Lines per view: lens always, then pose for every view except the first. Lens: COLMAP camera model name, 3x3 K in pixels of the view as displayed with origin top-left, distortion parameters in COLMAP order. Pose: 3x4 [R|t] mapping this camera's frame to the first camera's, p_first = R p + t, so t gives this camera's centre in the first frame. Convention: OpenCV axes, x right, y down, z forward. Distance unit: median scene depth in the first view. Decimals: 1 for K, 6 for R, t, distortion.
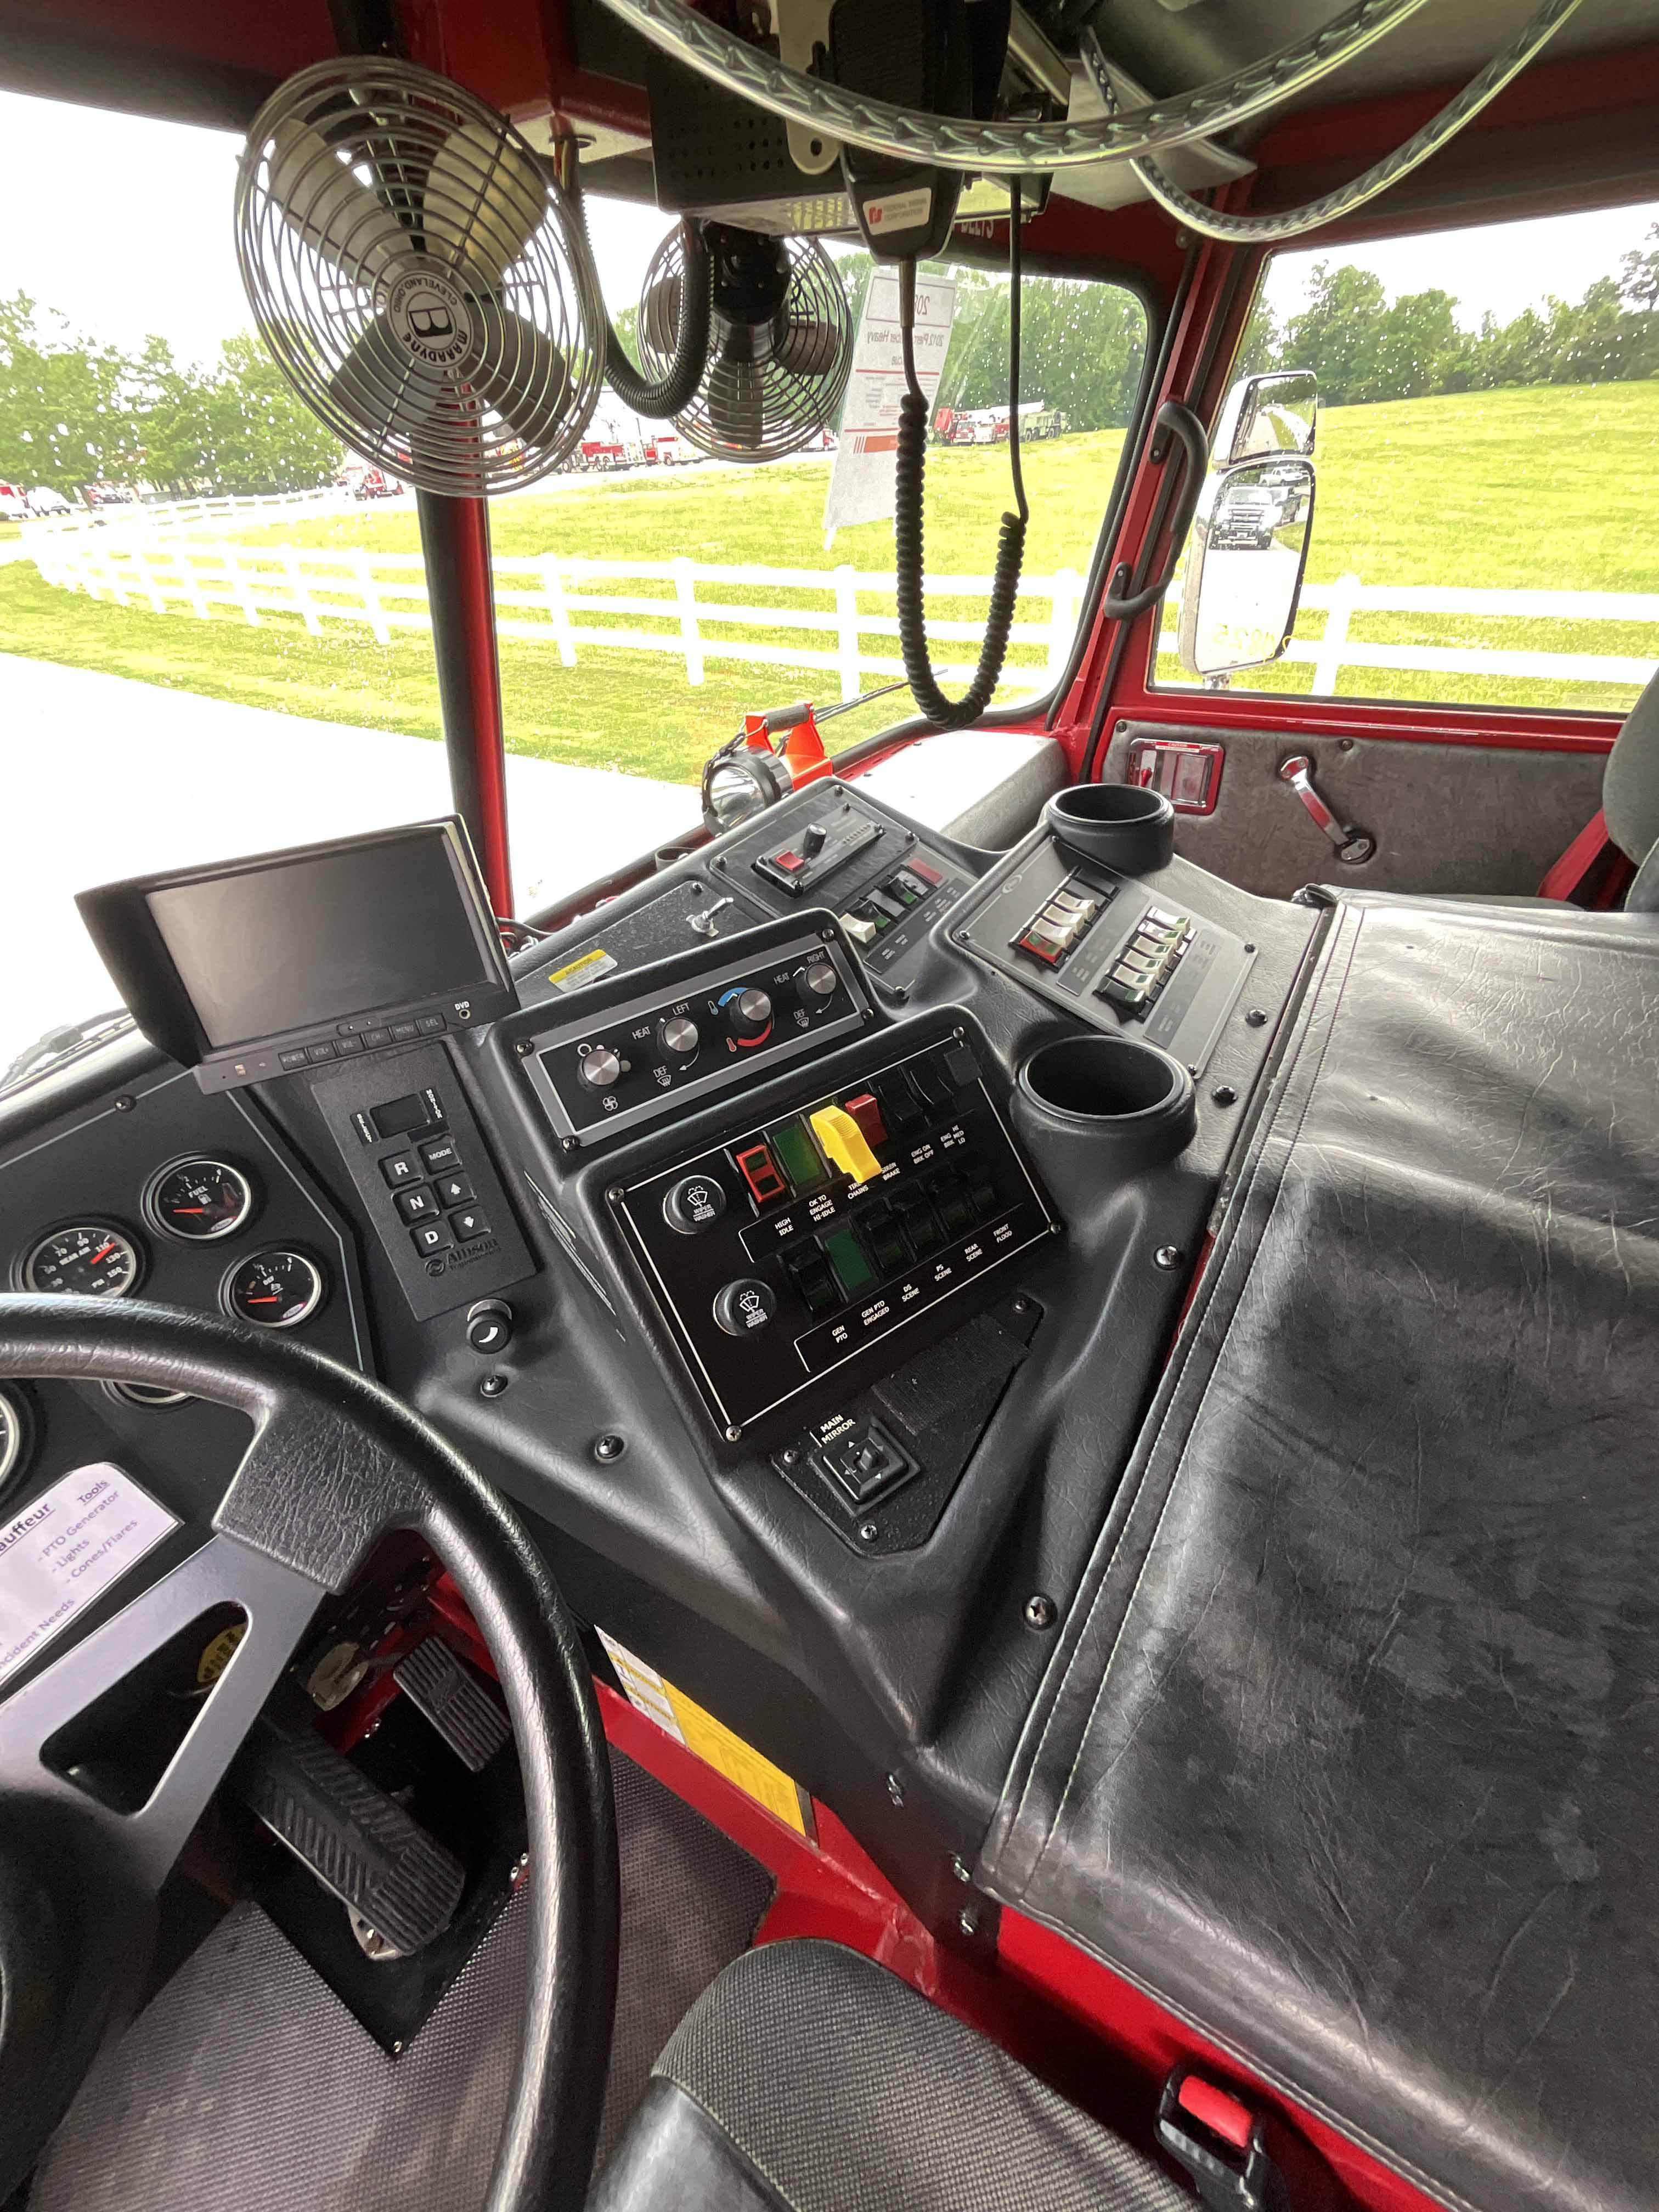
lens RADIAL K [[893.4, 0, 820.5], [0, 893.4, 1104.4], [0, 0, 1]] dist [0.001904, -0.001896]
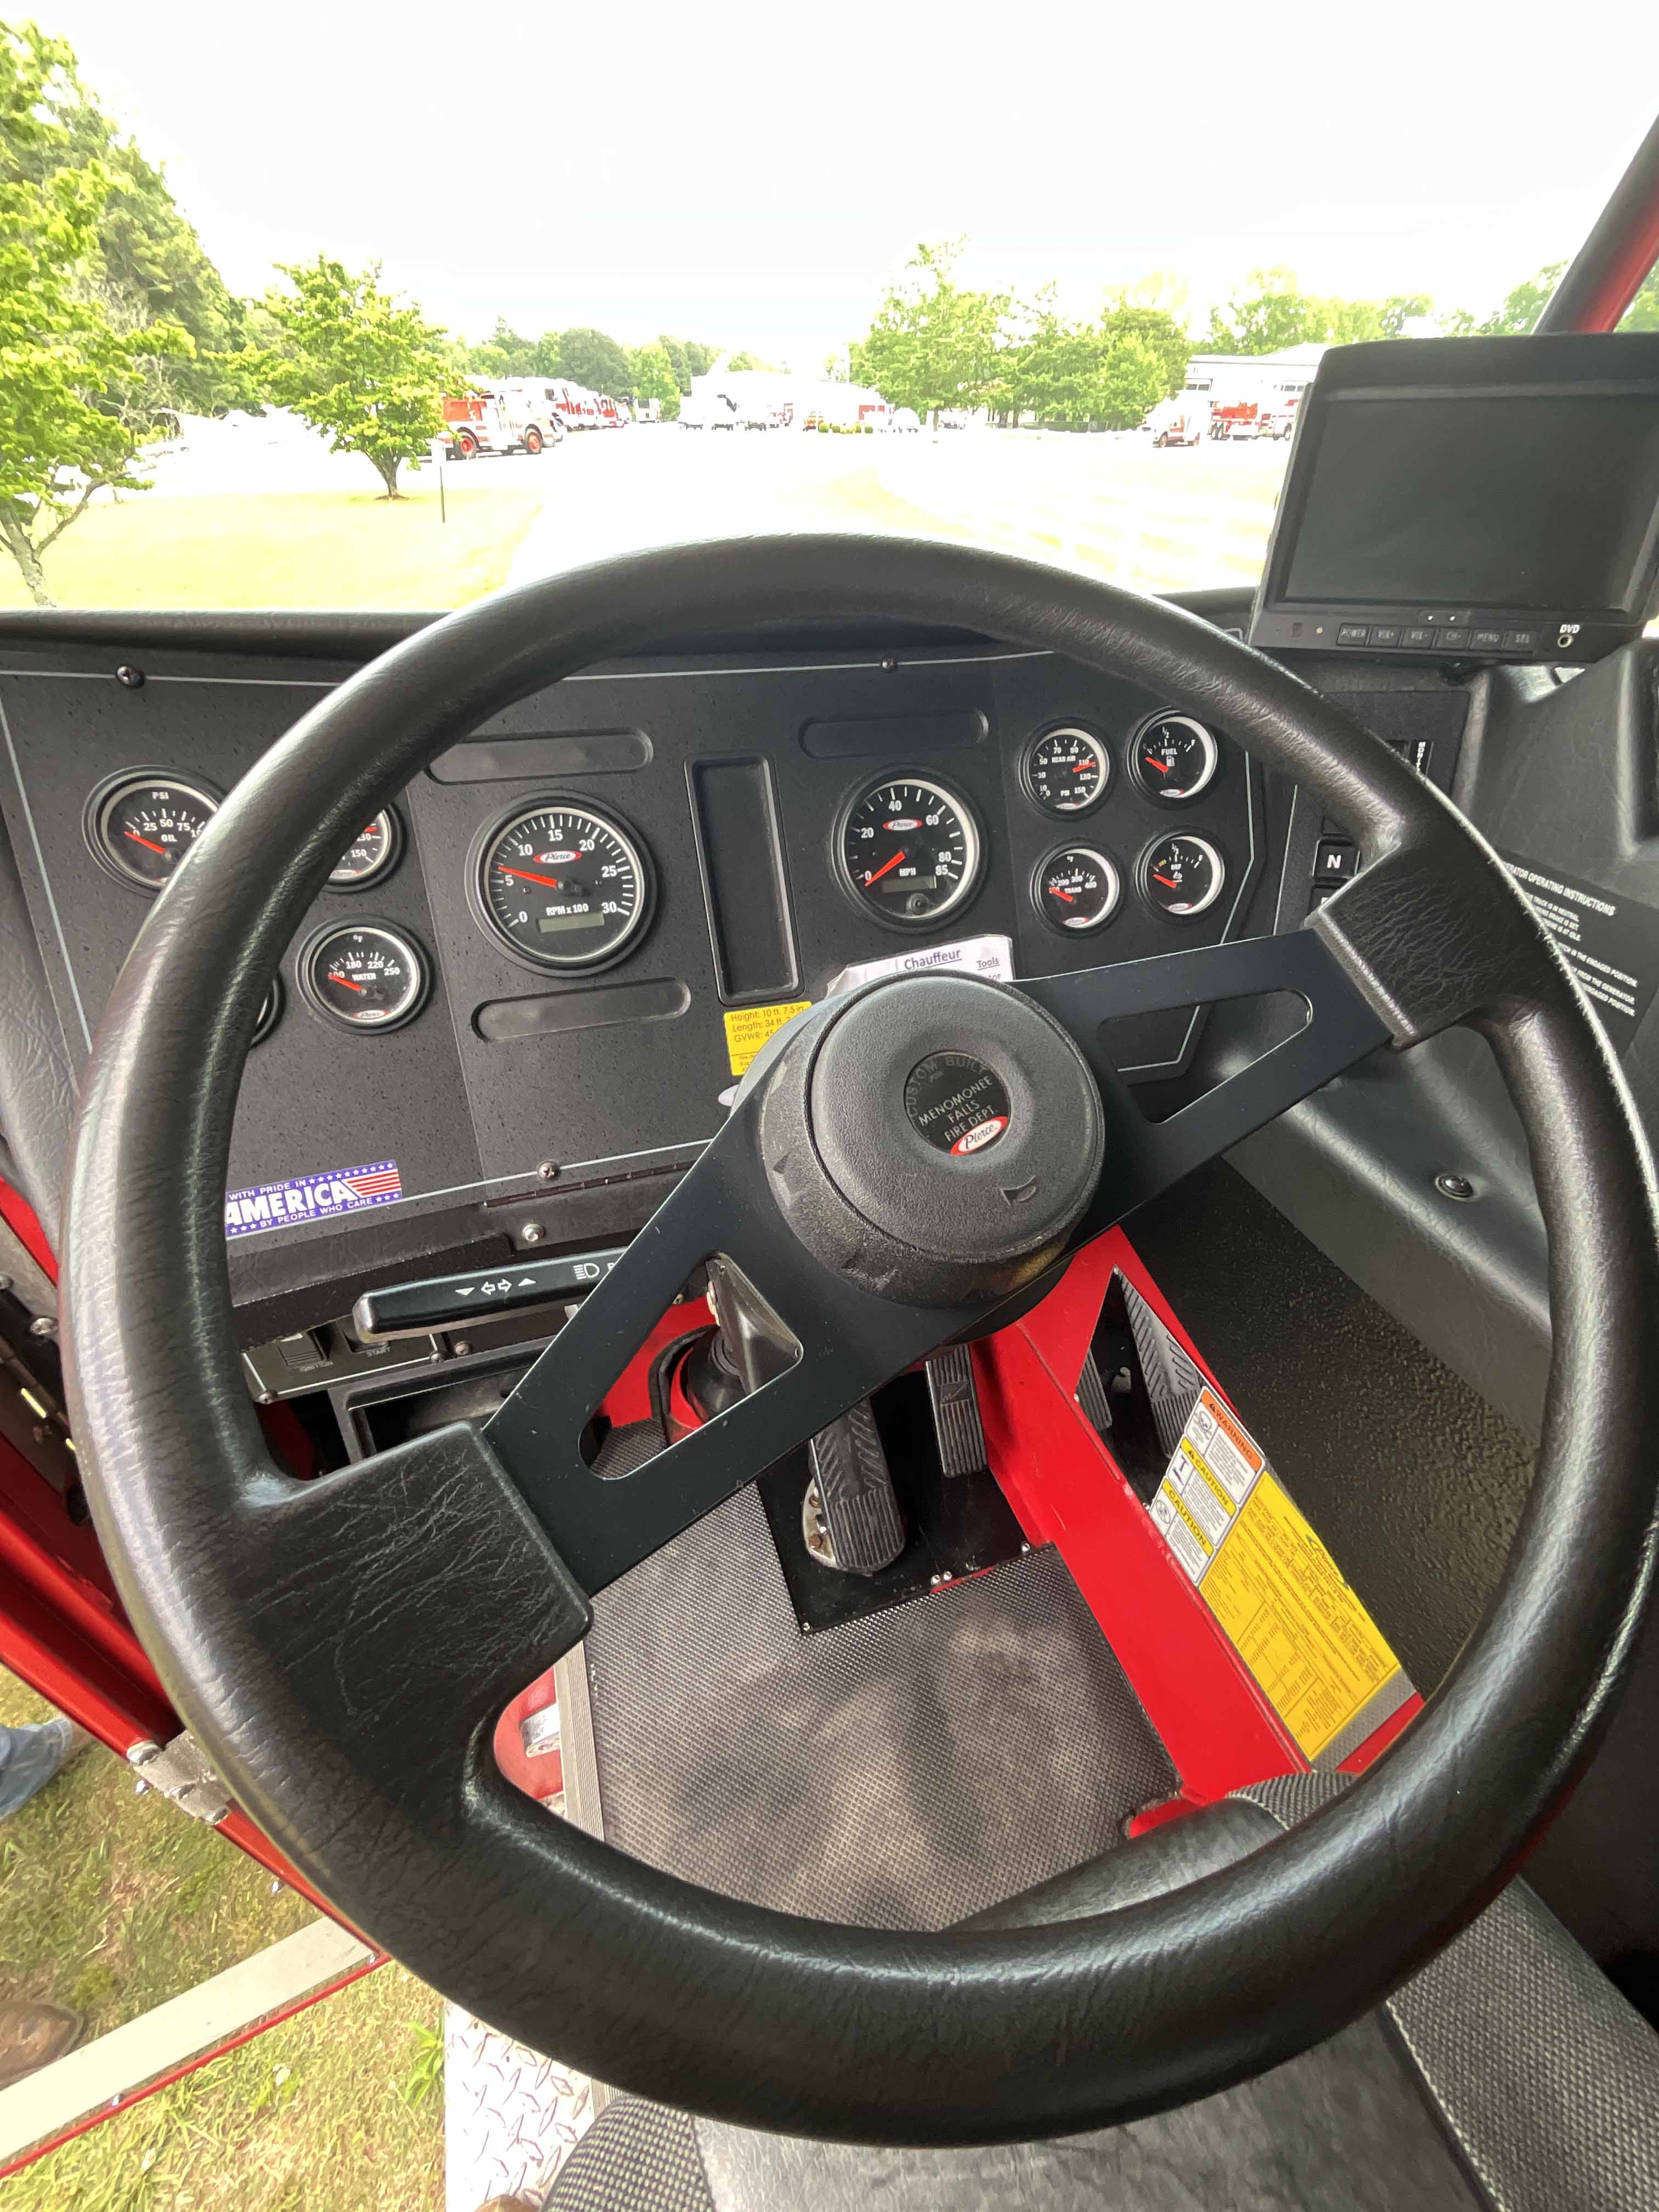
lens RADIAL K [[893.4, 0, 824.1], [0, 893.4, 1110.6], [0, 0, 1]] dist [0.001904, -0.001896]
pose [[0.769161, 0.446485, -0.457212, -0.337993], [-0.431531, 0.890575, 0.143723, 0.454143], [0.471352, 0.086755, 0.877668, -0.027289]]
